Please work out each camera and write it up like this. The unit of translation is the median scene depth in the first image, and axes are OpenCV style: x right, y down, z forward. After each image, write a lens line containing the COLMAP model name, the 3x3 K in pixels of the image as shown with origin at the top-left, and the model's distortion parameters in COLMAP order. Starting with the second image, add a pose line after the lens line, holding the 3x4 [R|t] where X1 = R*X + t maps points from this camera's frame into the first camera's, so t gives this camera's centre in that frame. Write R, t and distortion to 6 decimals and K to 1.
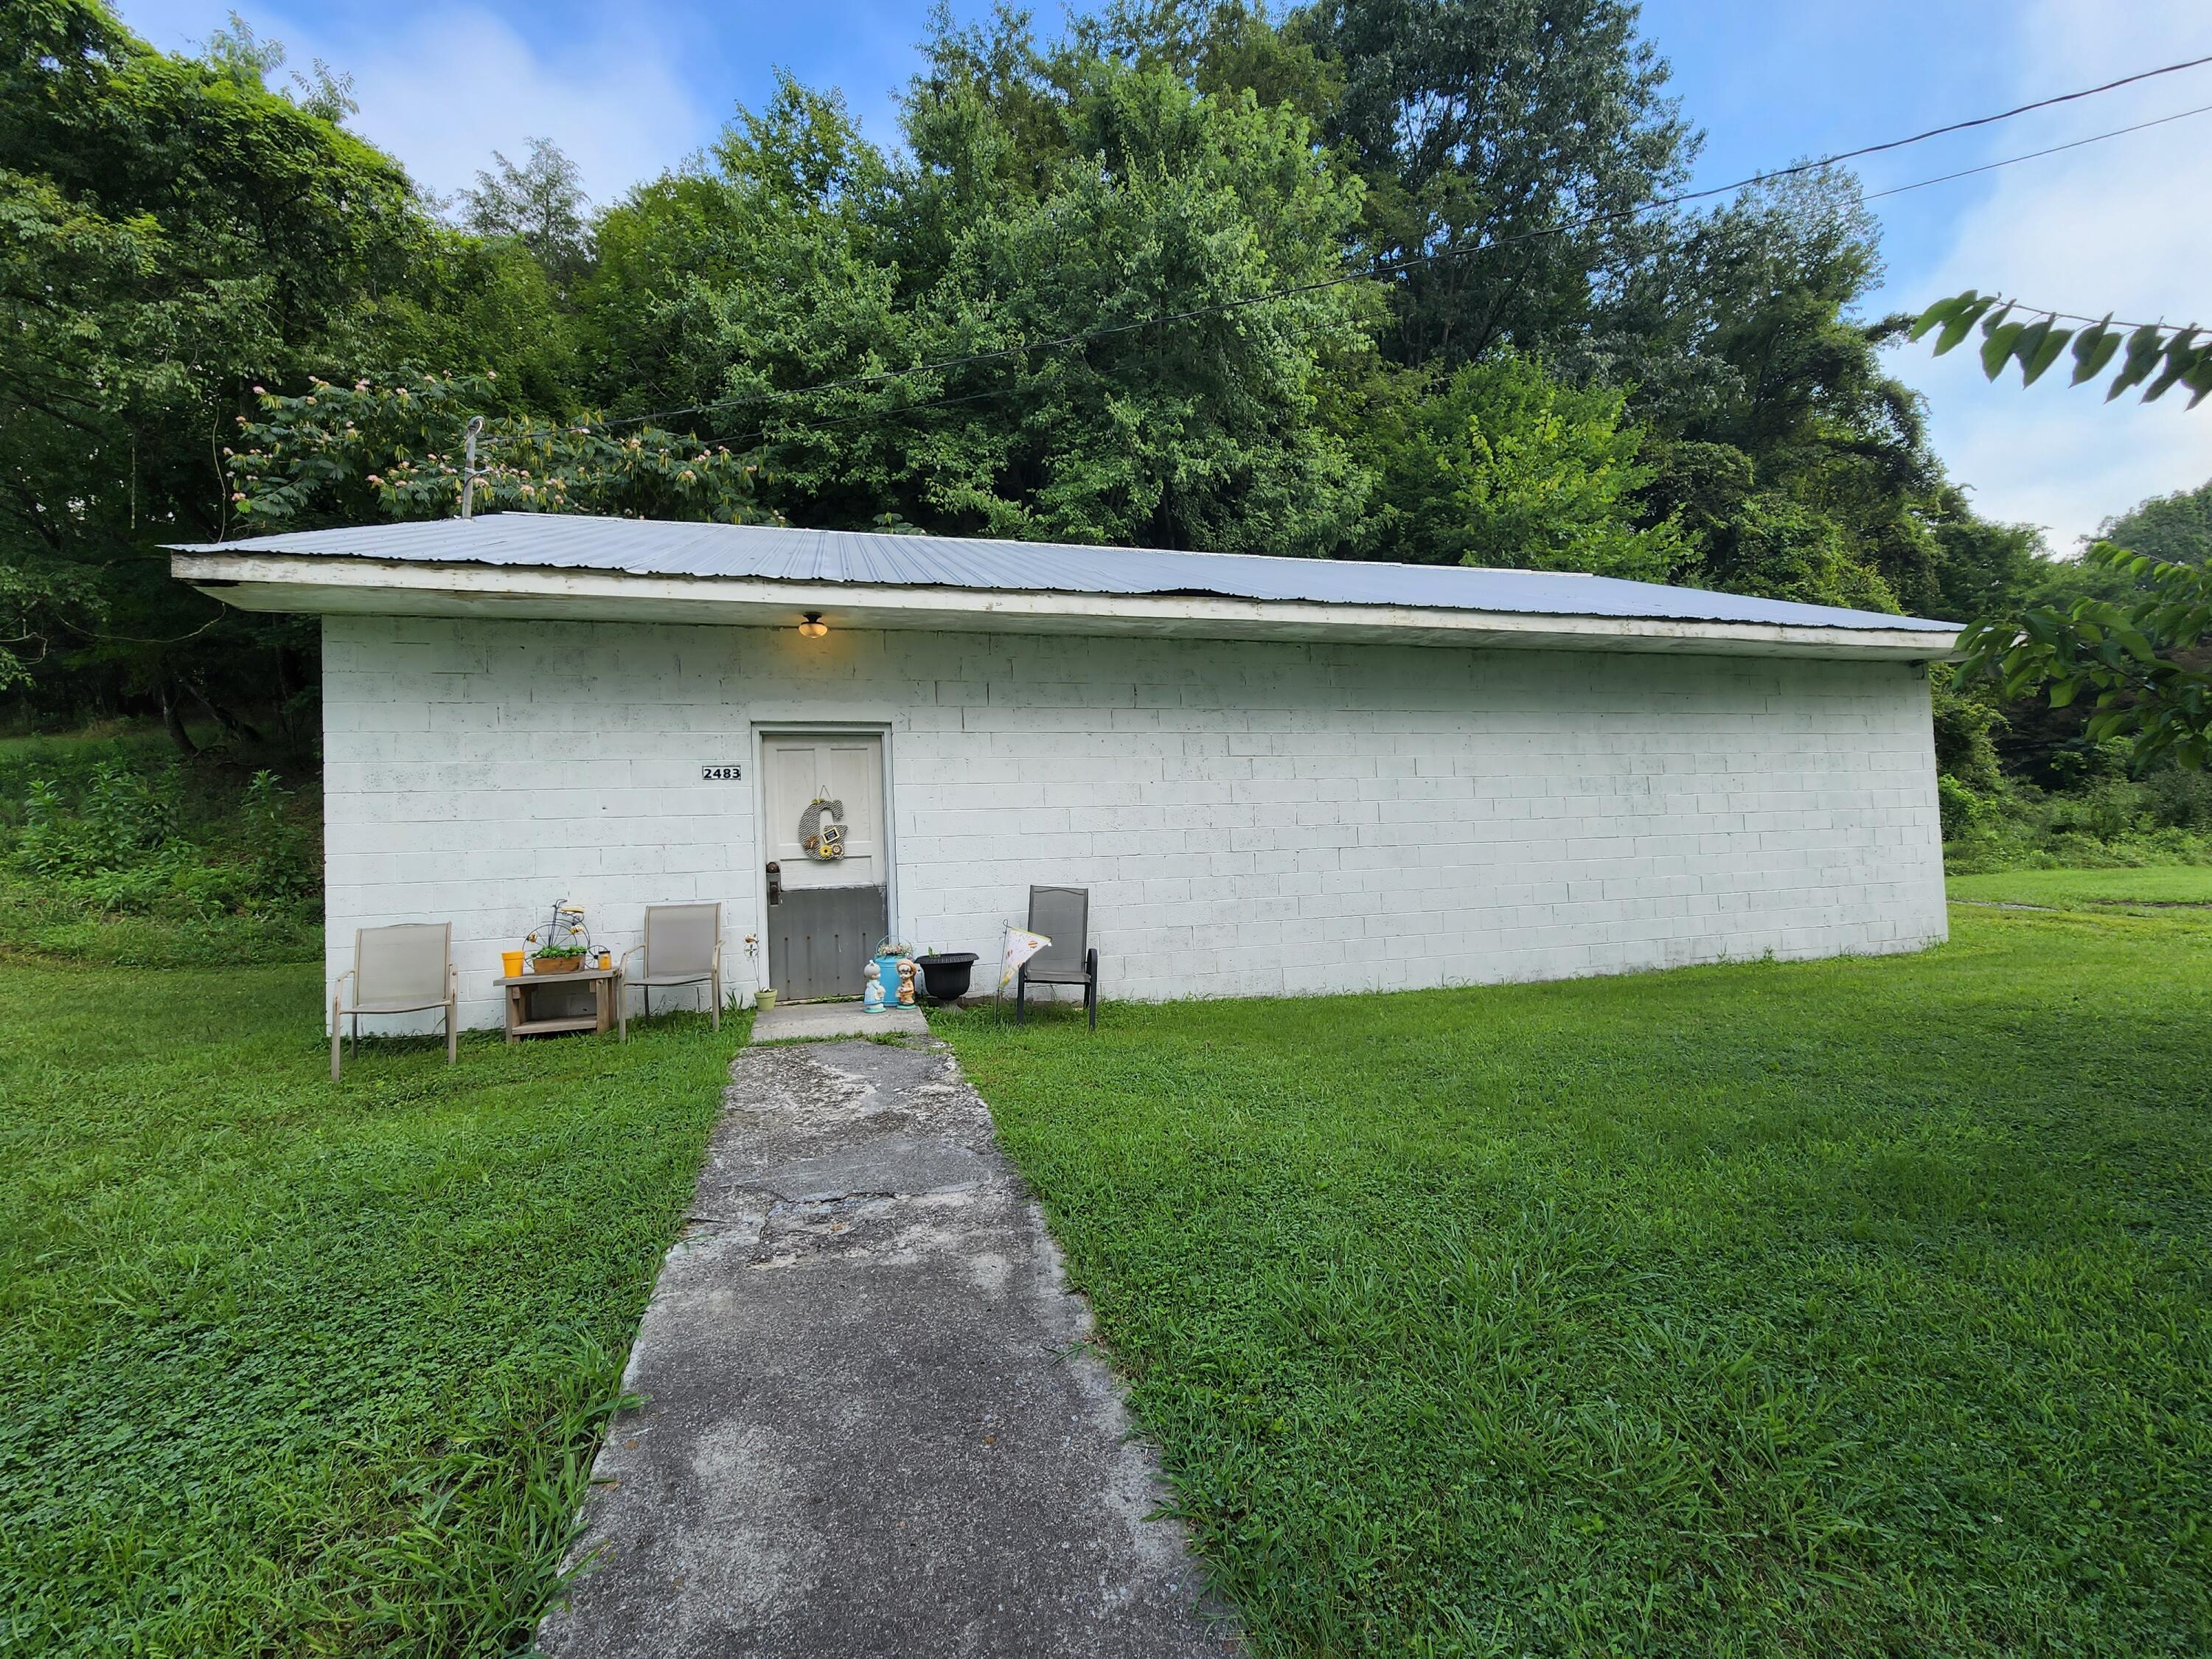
lens RADIAL K [[876.9, 0, 1109.6], [0, 876.9, 803.5], [0, 0, 1]] dist [0.000585, 0.000994]
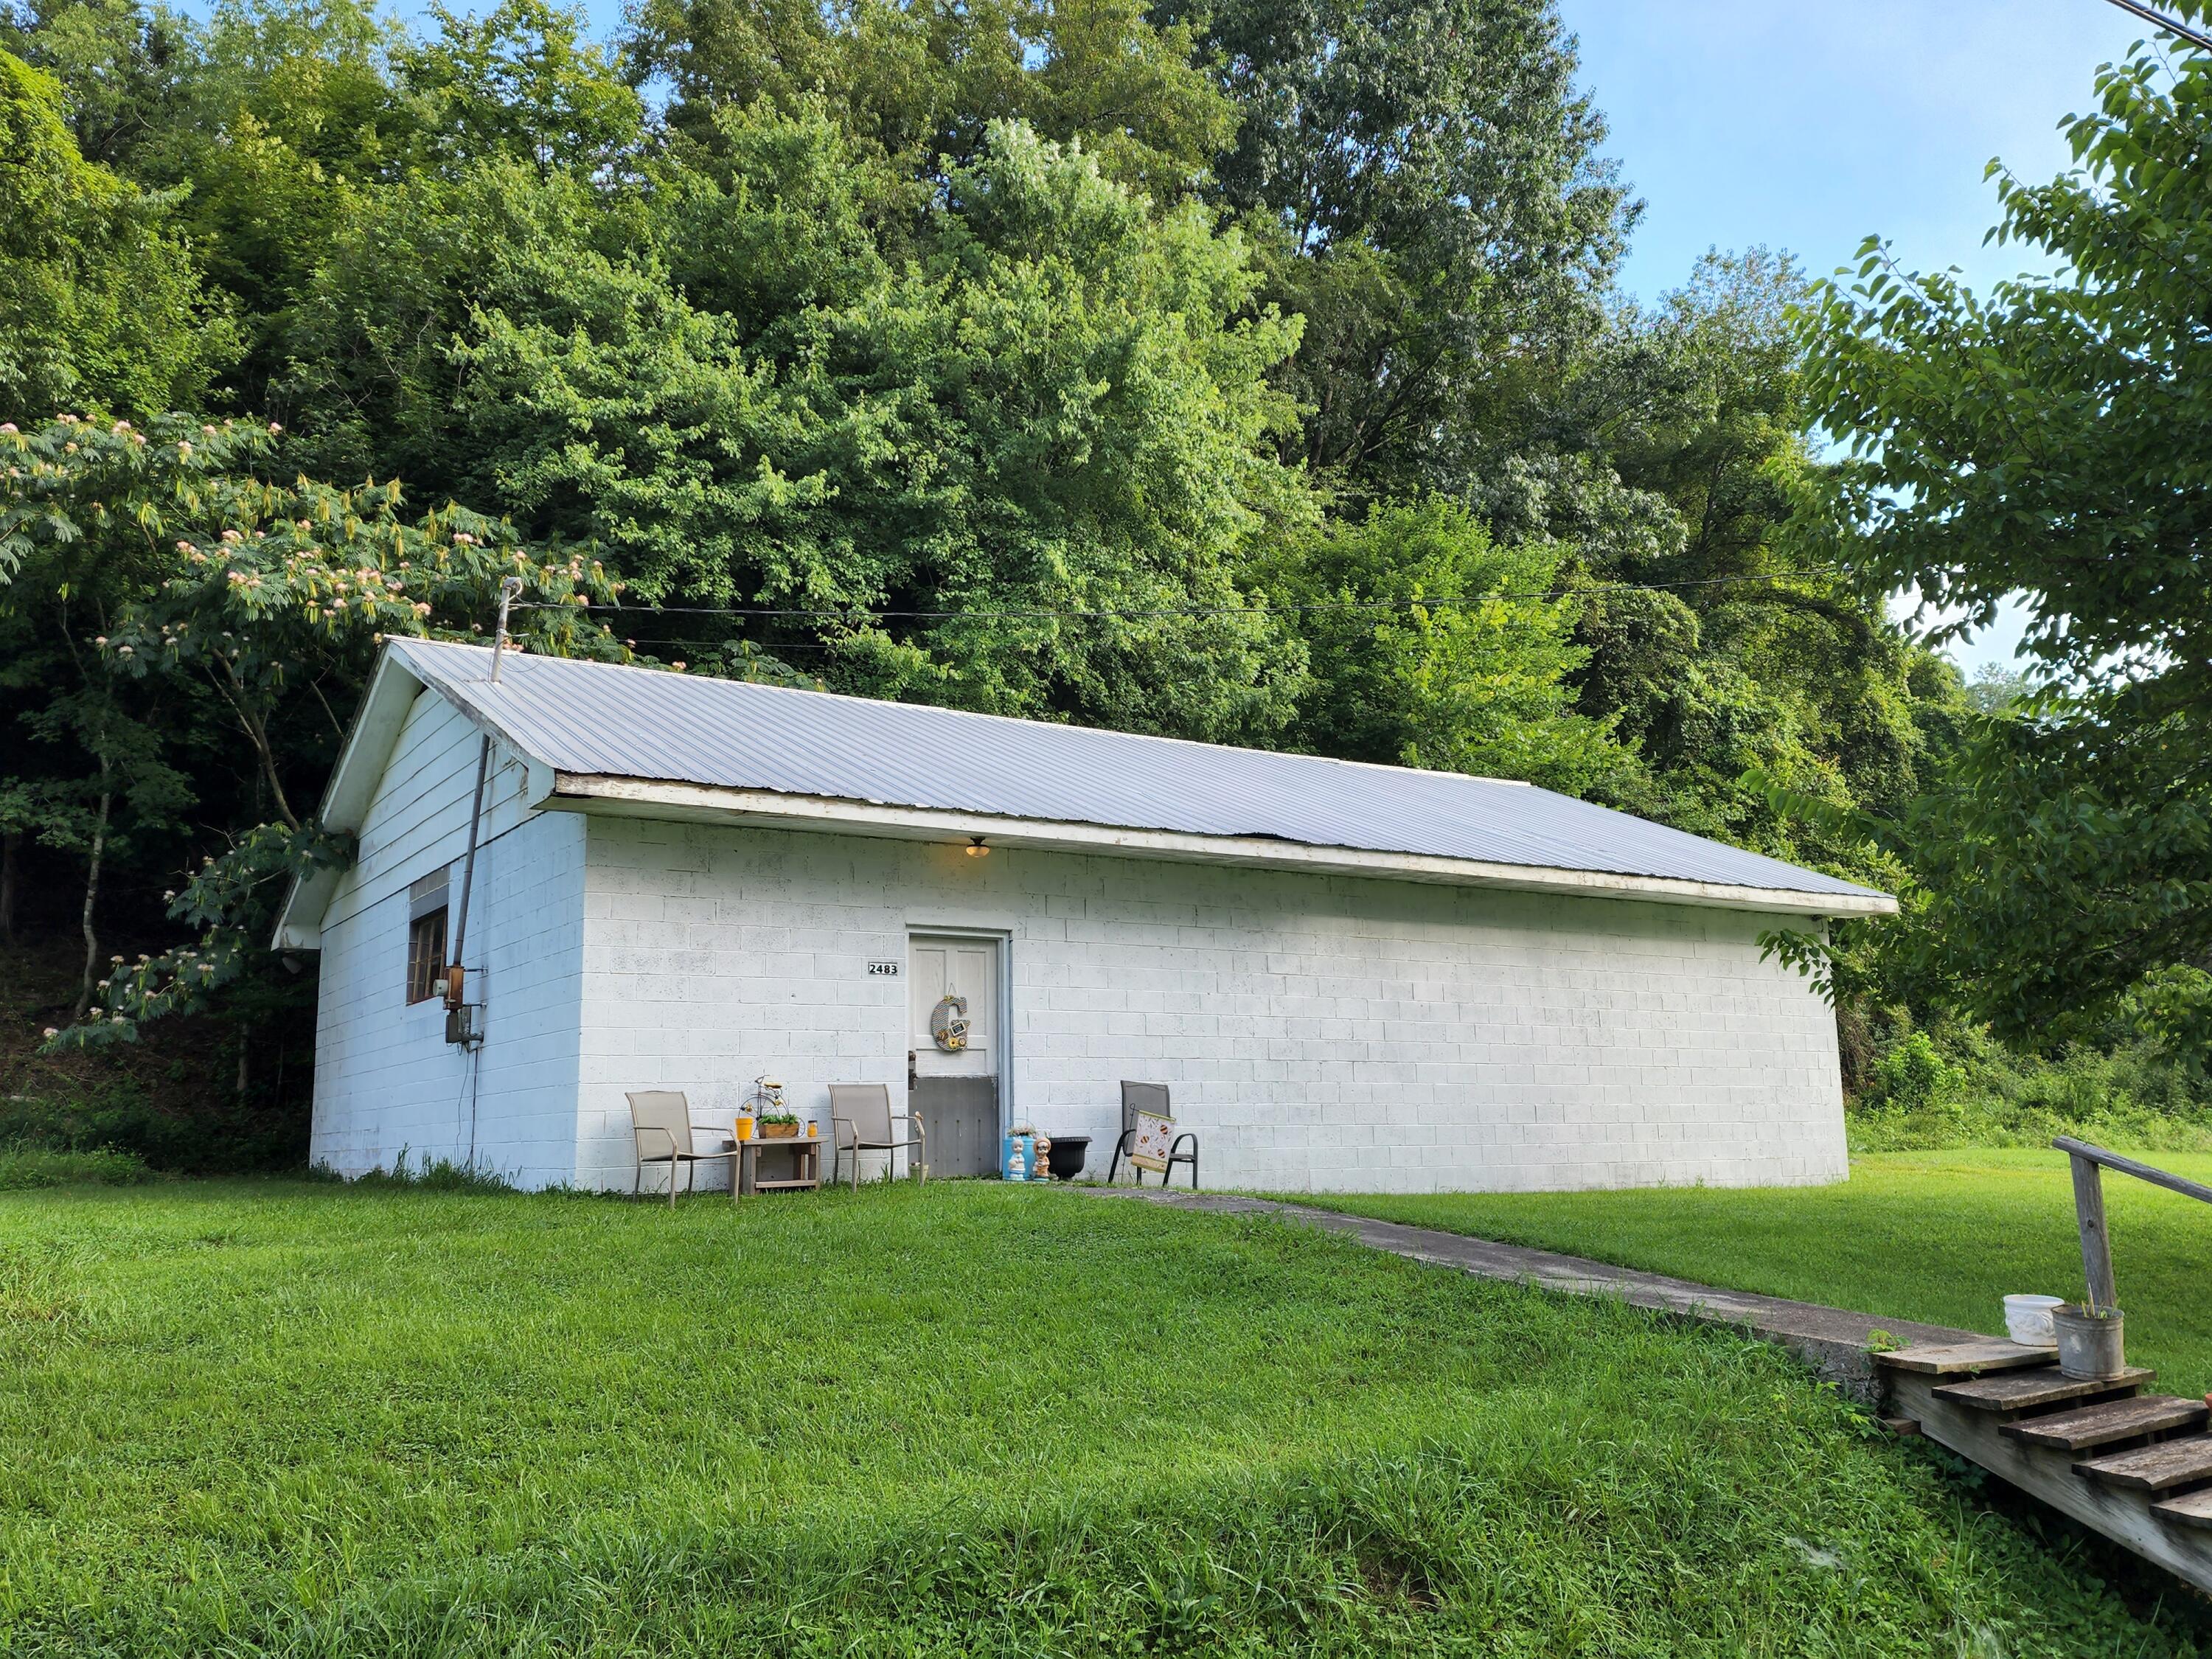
lens RADIAL K [[1612.3, 0, 1107.4], [0, 1612.3, 828.5], [0, 0, 1]] dist [0.066006, -0.017310]
pose [[0.960798, 0.073123, 0.267432, -0.416445], [-0.038001, 0.990222, -0.134228, 0.030988], [-0.274632, 0.118803, 0.954182, -0.617150]]
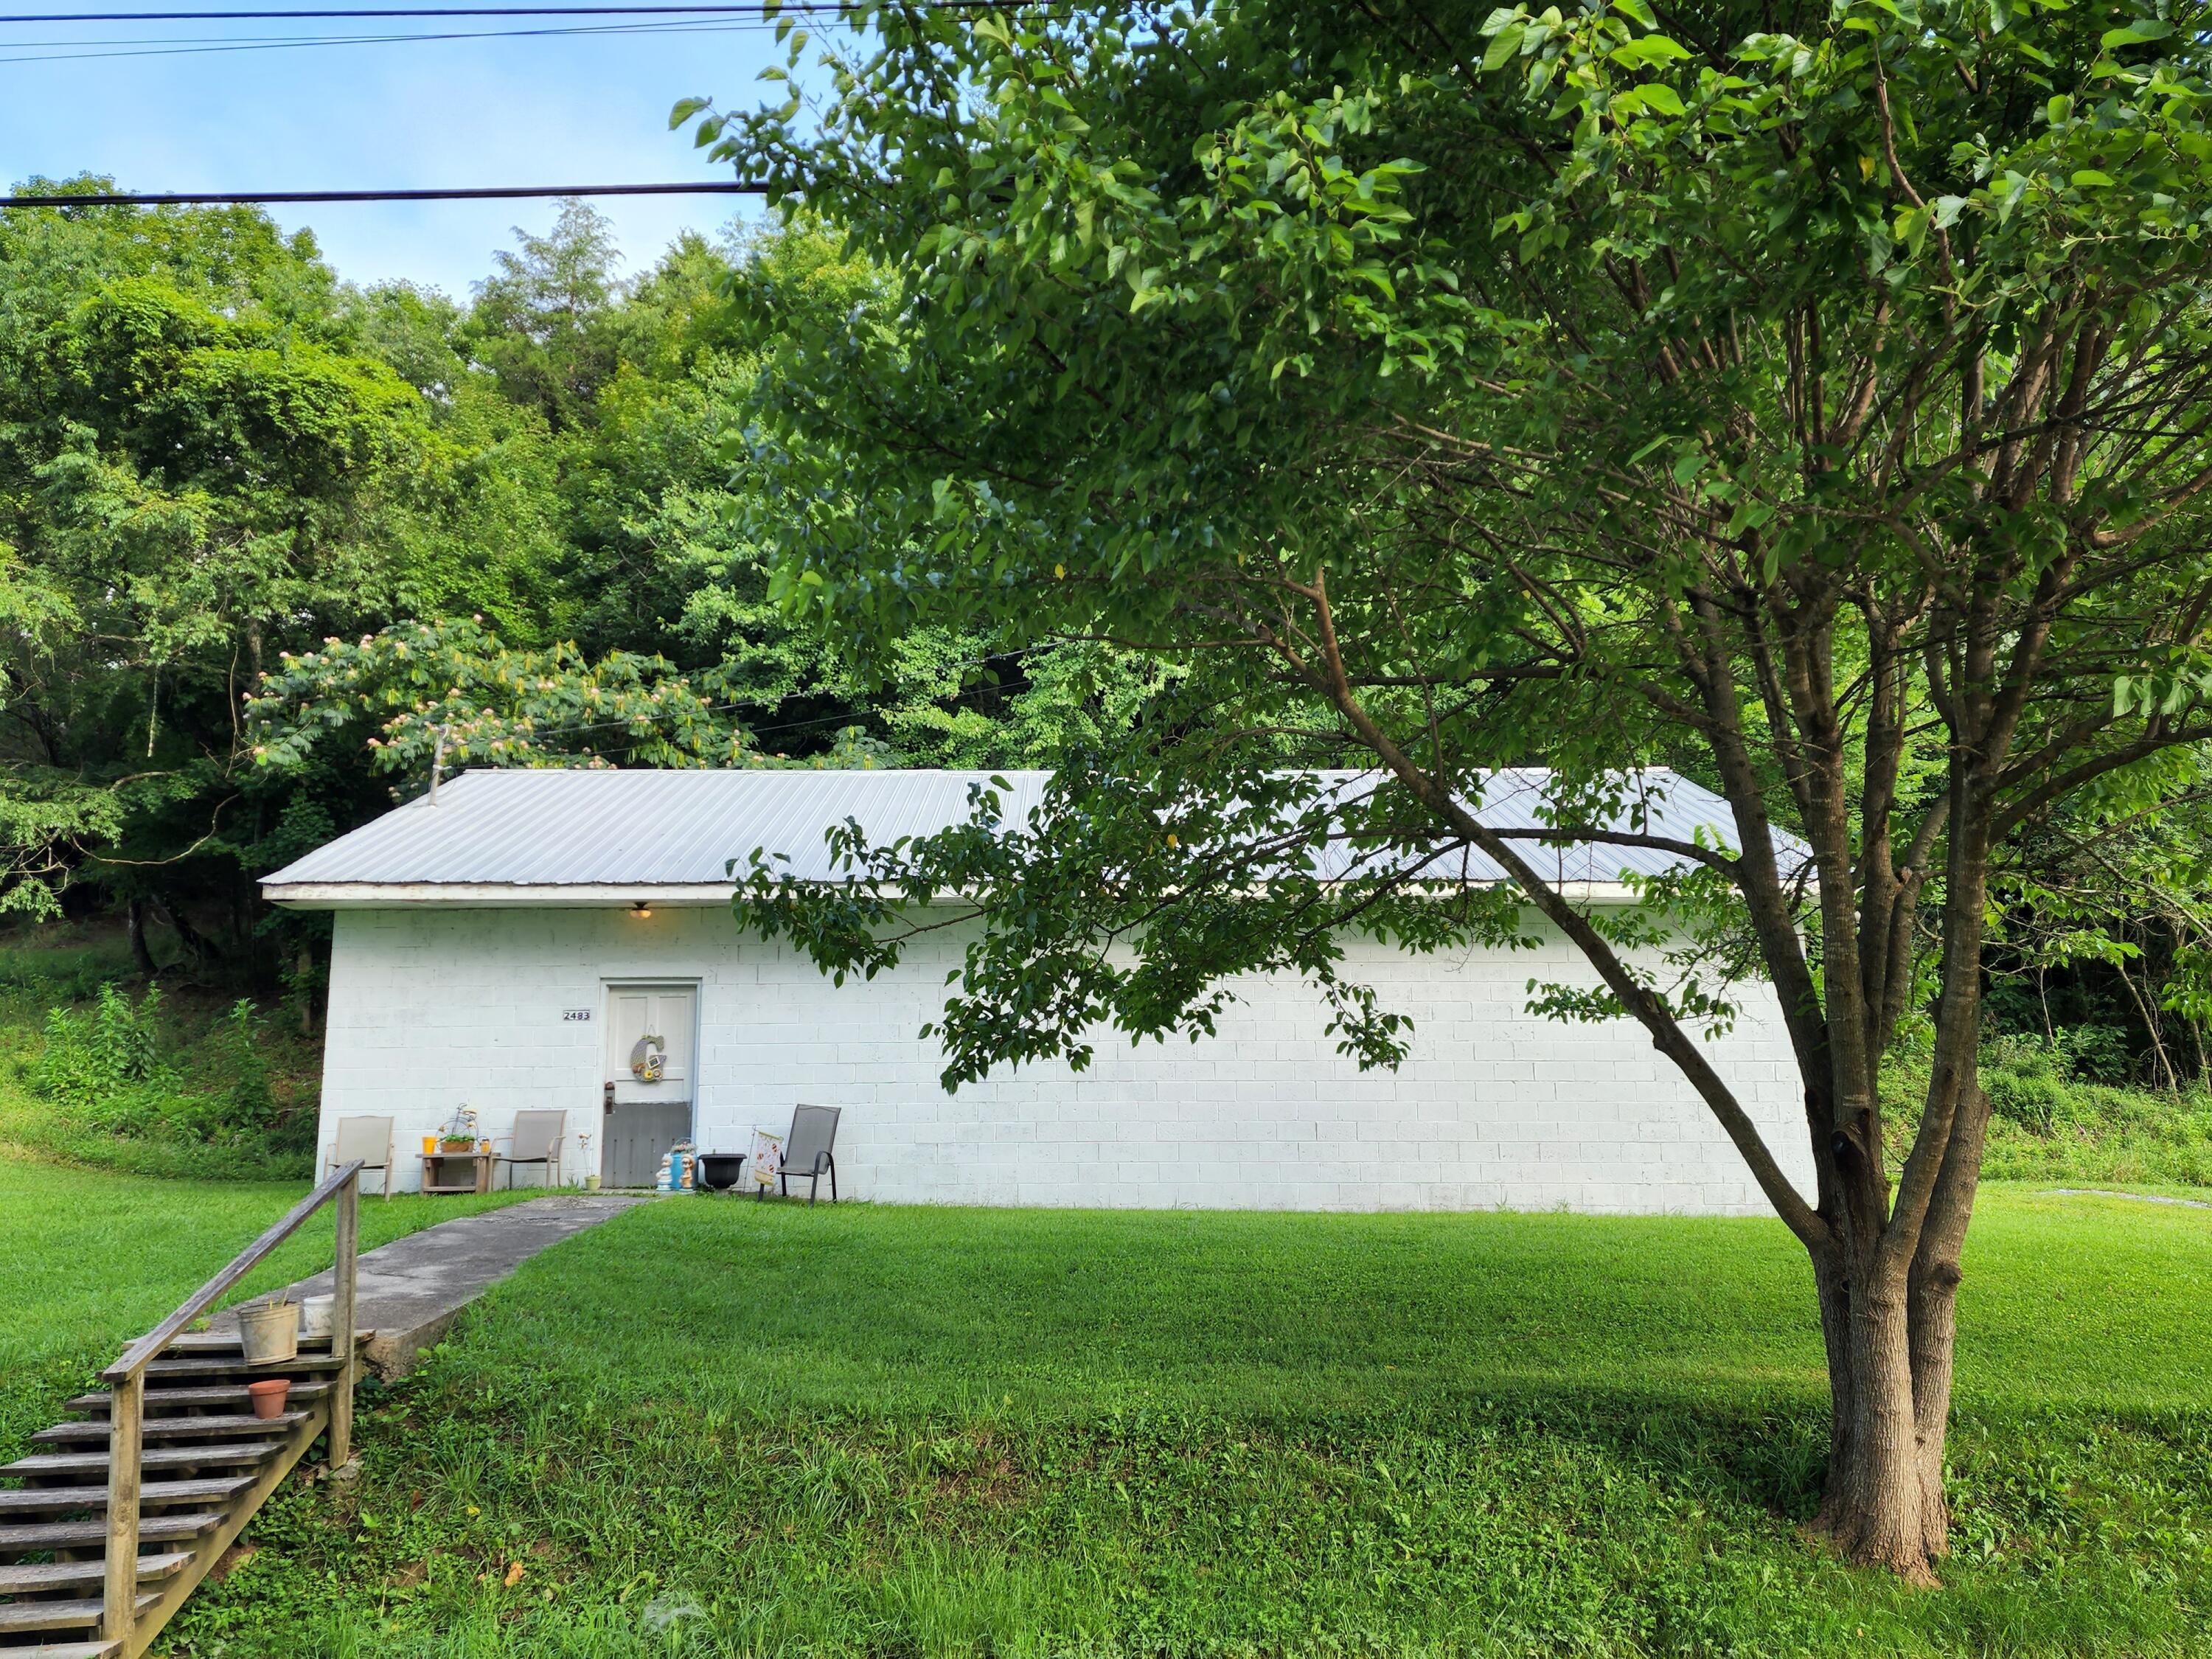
lens RADIAL K [[1612.3, 0, 1170.9], [0, 1612.3, 825.6], [0, 0, 1]] dist [0.066006, -0.017310]
pose [[0.976138, -0.012149, -0.216812, 0.588945], [-0.017012, 0.991087, -0.132129, -0.004578], [0.216484, 0.132665, 0.967230, -0.754599]]
